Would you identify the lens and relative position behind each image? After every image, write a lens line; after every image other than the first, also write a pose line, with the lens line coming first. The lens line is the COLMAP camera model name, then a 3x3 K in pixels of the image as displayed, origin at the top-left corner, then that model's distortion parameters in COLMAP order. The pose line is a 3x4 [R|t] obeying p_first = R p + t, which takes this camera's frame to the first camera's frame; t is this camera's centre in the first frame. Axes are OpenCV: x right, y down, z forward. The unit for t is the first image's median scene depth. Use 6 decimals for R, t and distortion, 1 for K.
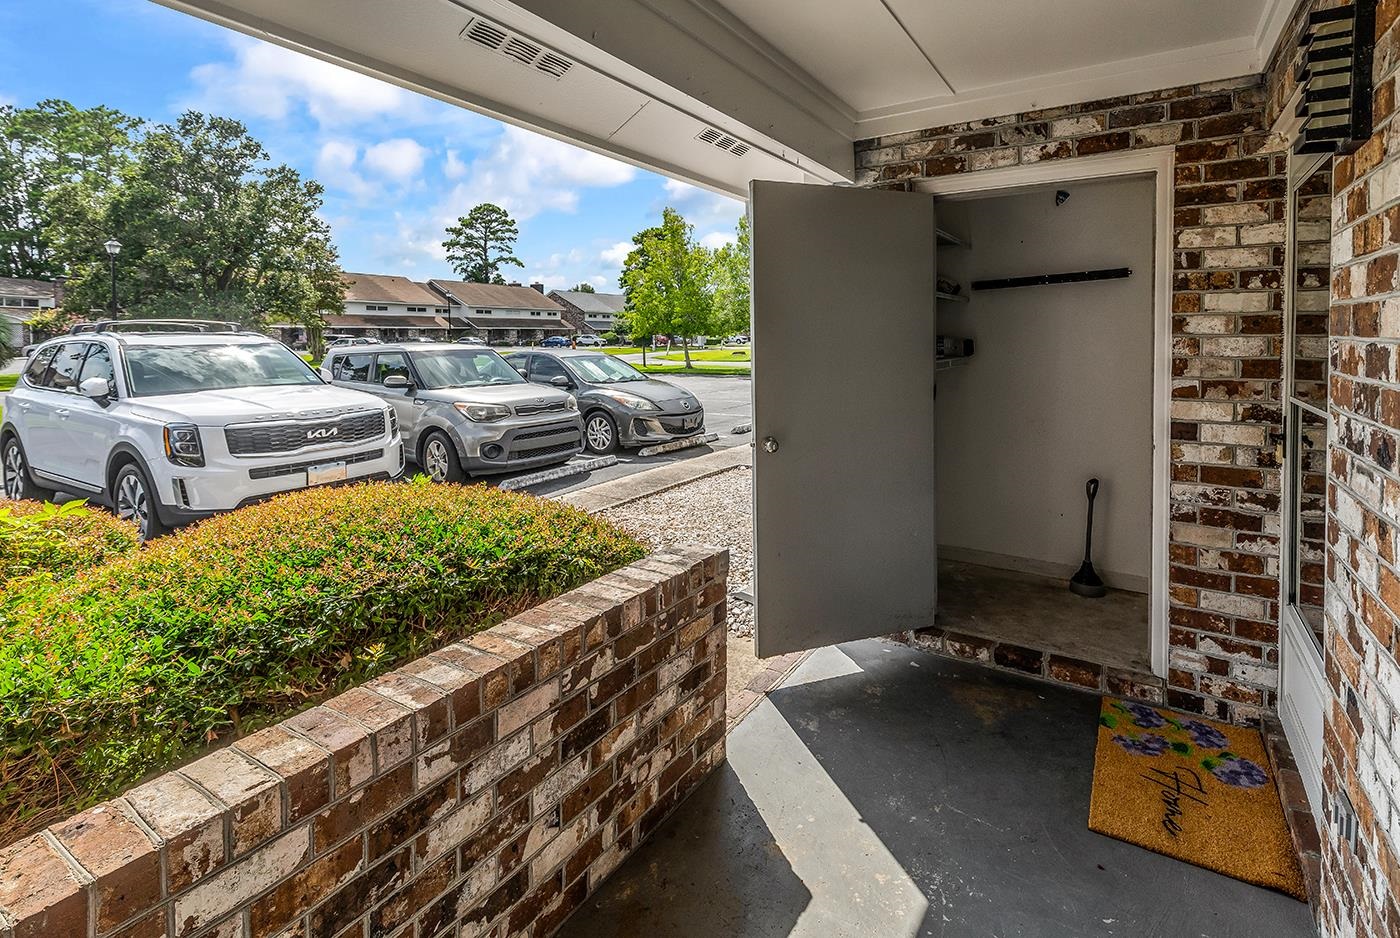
lens RADIAL K [[668.3, 0, 724.4], [0, 668.3, 379.4], [0, 0, 1]] dist [0.000676, -0.001342]
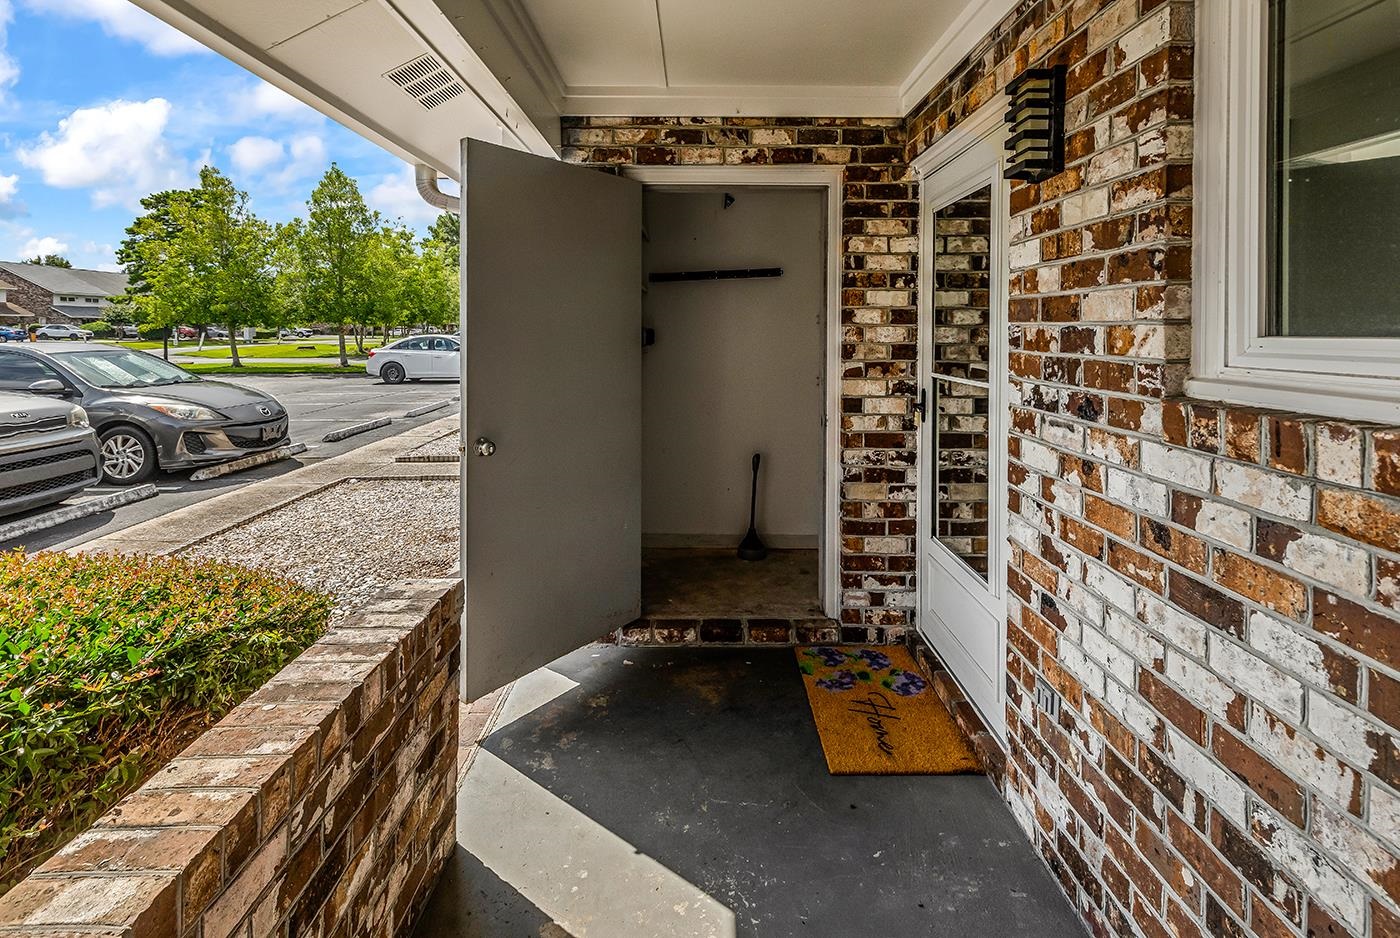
lens RADIAL K [[666.2, 0, 702.9], [0, 666.2, 350.3], [0, 0, 1]] dist [0.007949, -0.002182]
pose [[0.843655, -0.007803, 0.536829, -0.174370], [0.026463, 0.999283, -0.027064, 0.004652], [-0.536233, 0.037039, 0.843257, 0.138235]]
